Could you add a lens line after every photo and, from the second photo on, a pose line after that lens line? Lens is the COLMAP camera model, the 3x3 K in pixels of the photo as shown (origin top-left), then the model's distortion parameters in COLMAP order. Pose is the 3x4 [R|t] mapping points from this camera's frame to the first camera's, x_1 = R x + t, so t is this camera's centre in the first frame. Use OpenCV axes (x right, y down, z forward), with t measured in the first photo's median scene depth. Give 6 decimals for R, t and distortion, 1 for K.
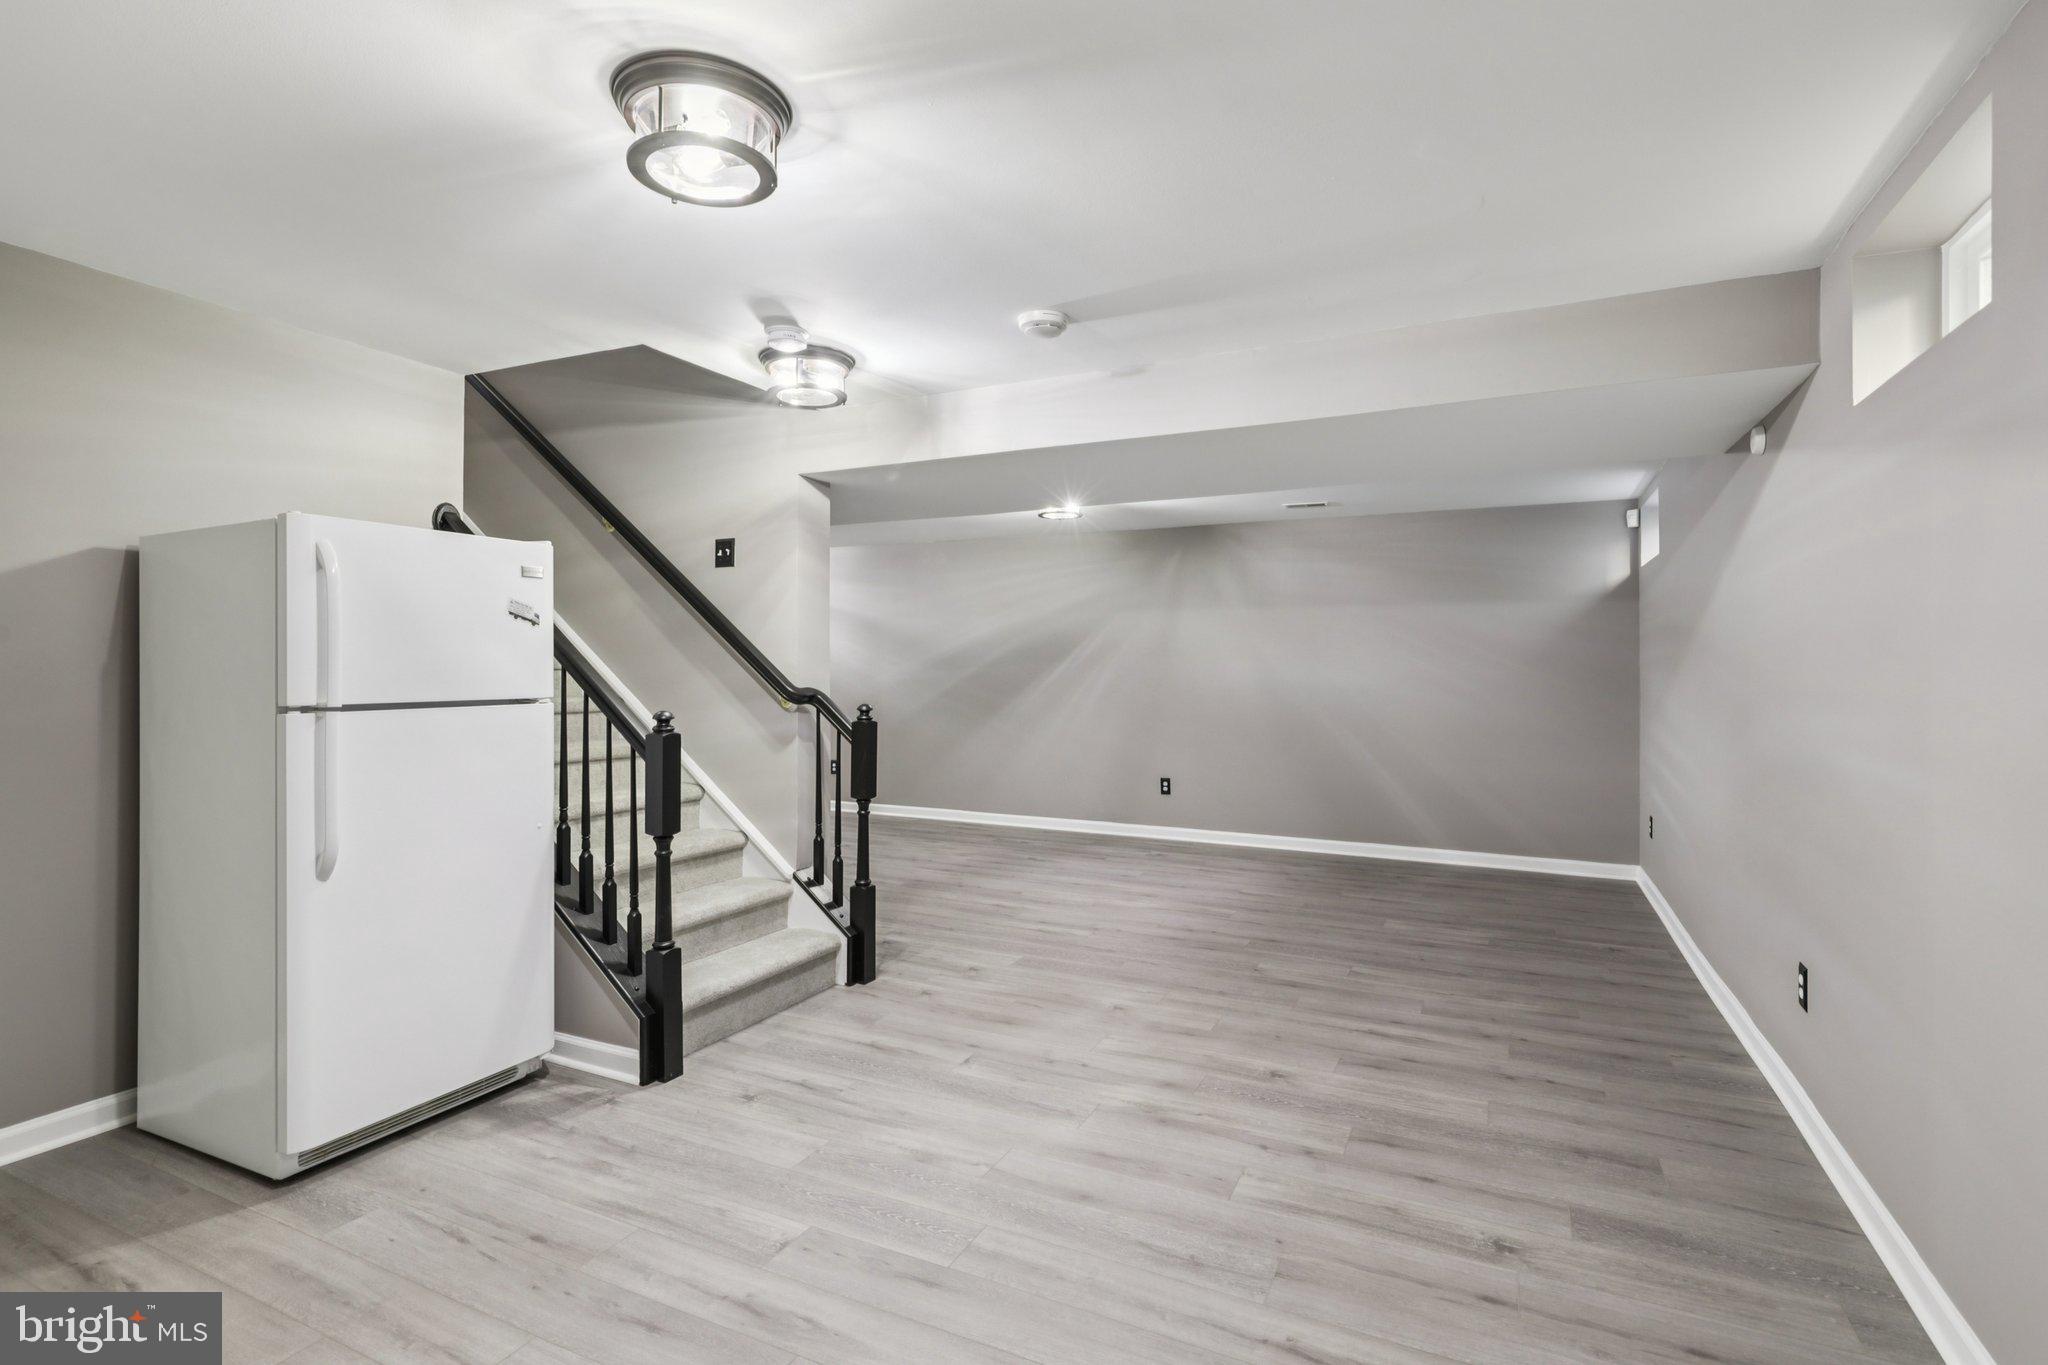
lens RADIAL K [[986.2, 0, 1018.5], [0, 986.2, 662.4], [0, 0, 1]] dist [0.015583, 0.000089]
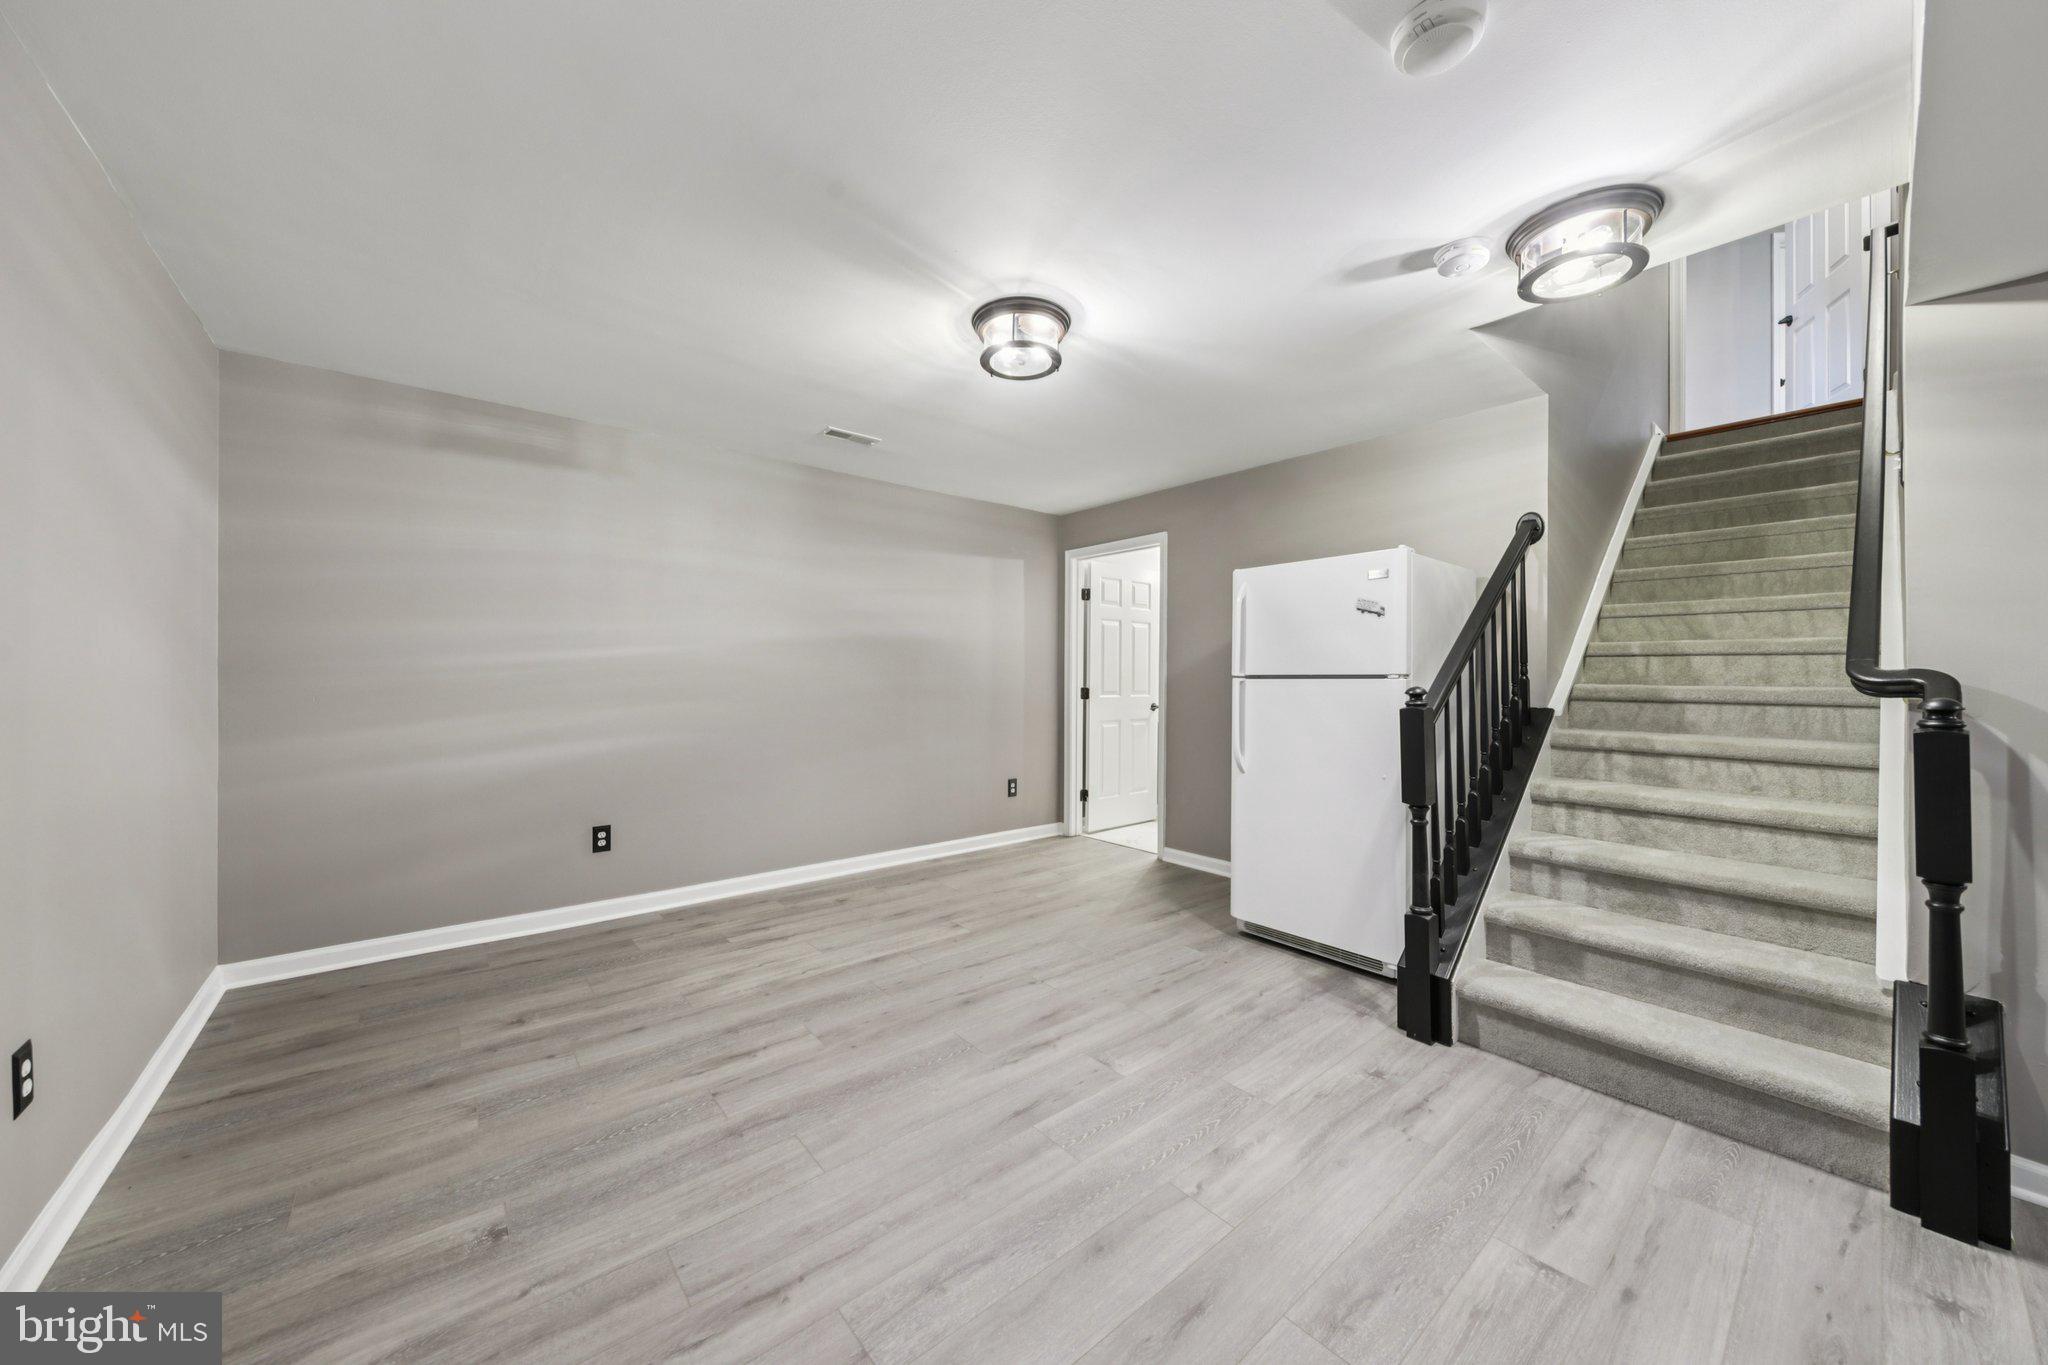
lens RADIAL K [[709.1, 0, 1015.1], [0, 709.1, 675.2], [0, 0, 1]] dist [0.000612, -0.003075]
pose [[-0.413471, -0.006184, -0.910496, 0.524585], [-0.000914, 0.999979, -0.006376, 0.043739], [0.910517, -0.001804, -0.413468, 0.958147]]
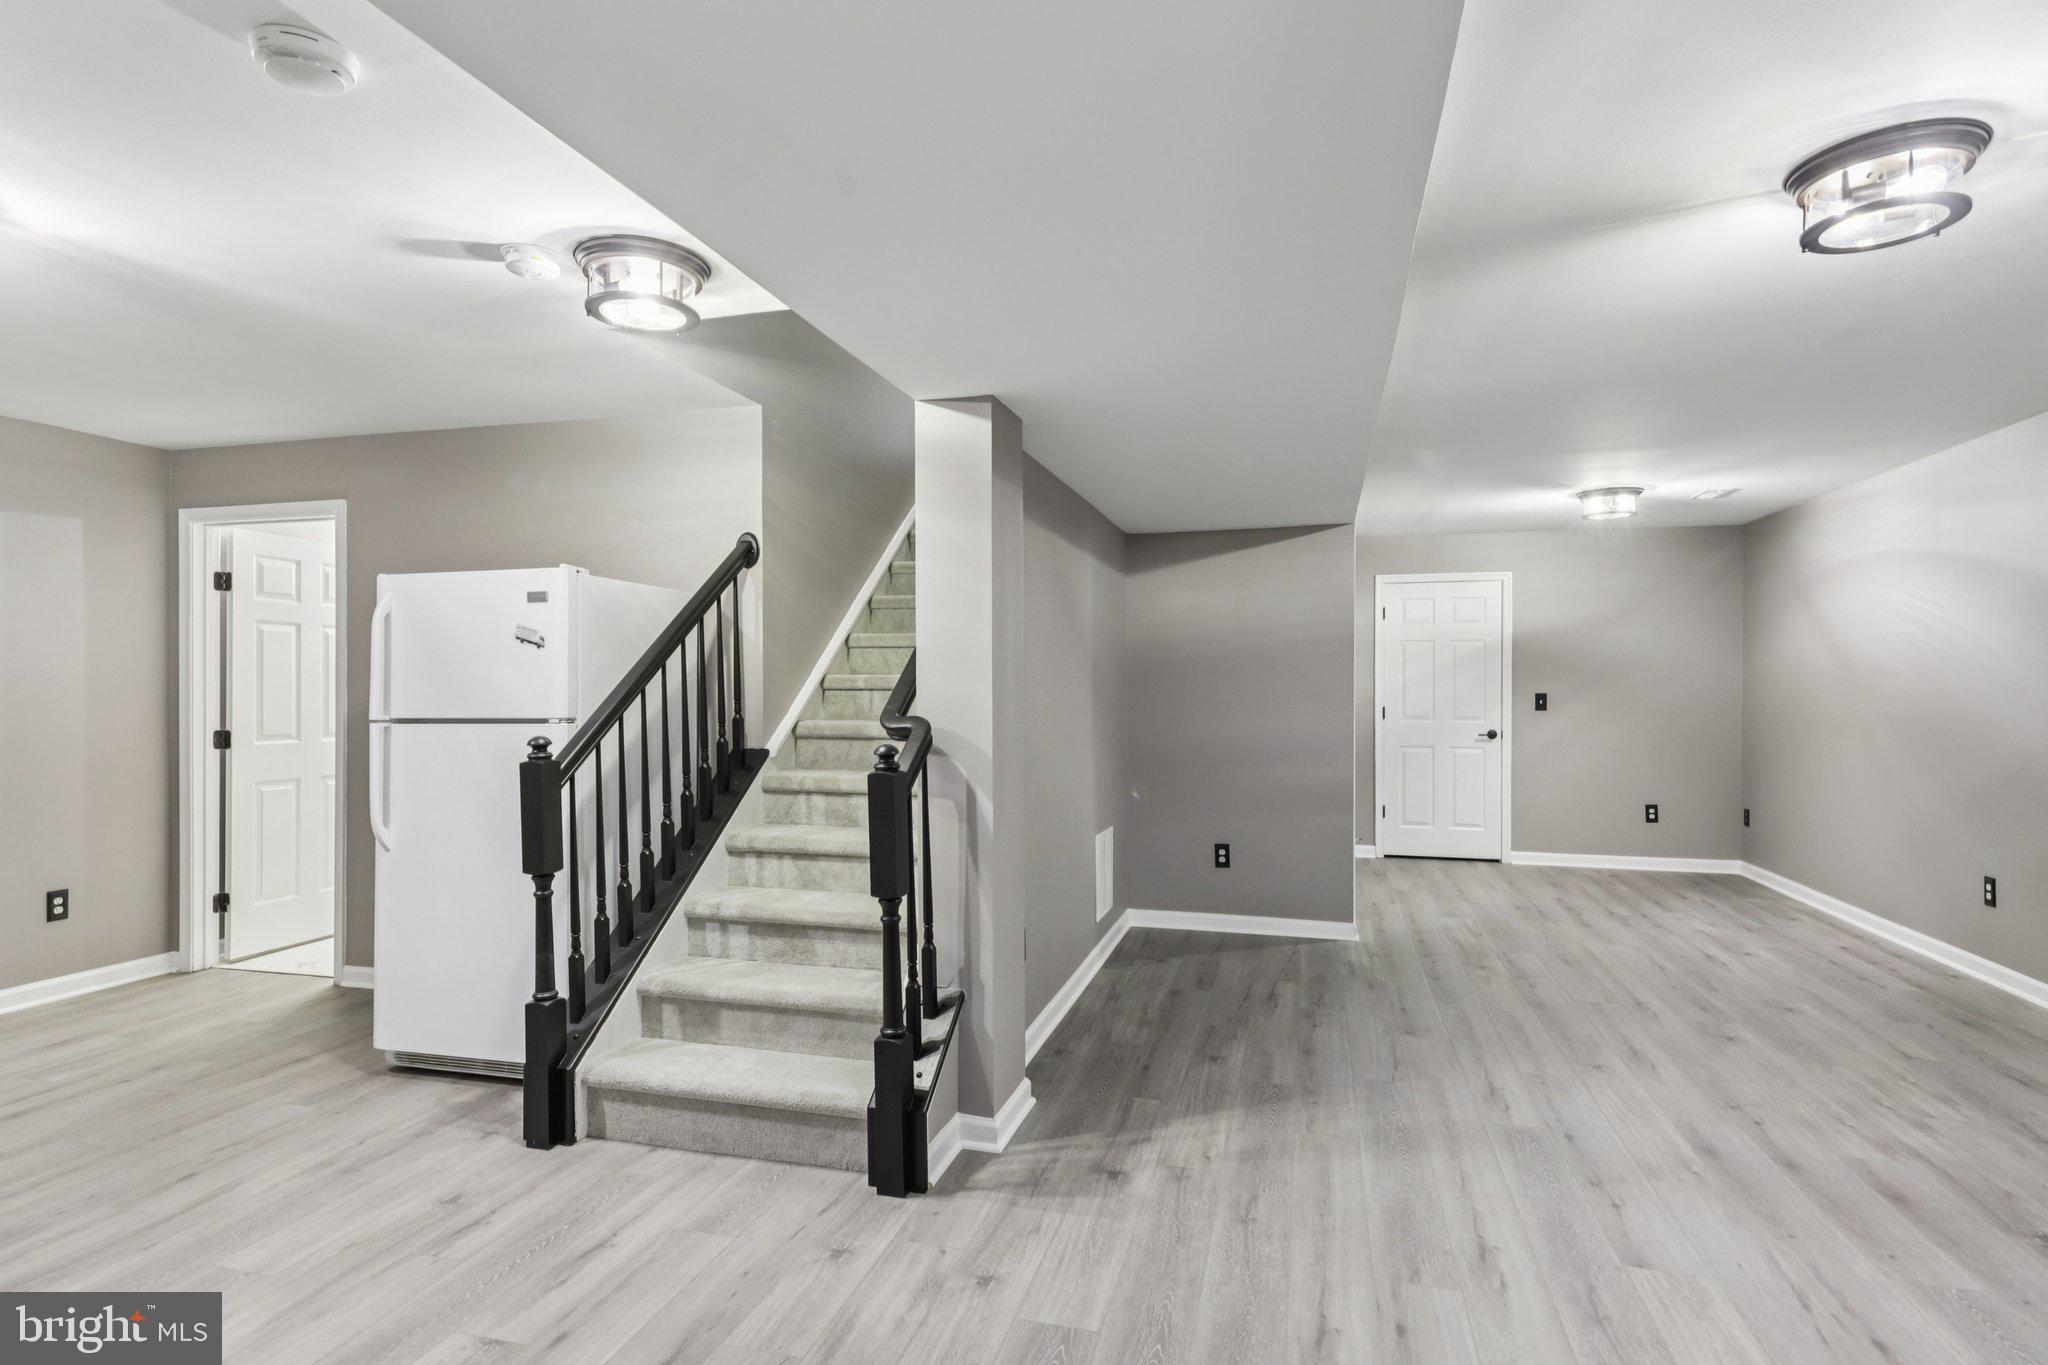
lens RADIAL K [[1050.3, 0, 1026.1], [0, 1050.3, 689.0], [0, 0, 1]] dist [0.015473, -0.002421]
pose [[0.184887, -0.002752, -0.982756, 0.696336], [0.007455, 0.999971, -0.001397, 0.011036], [0.982732, -0.007069, 0.184902, 1.307528]]
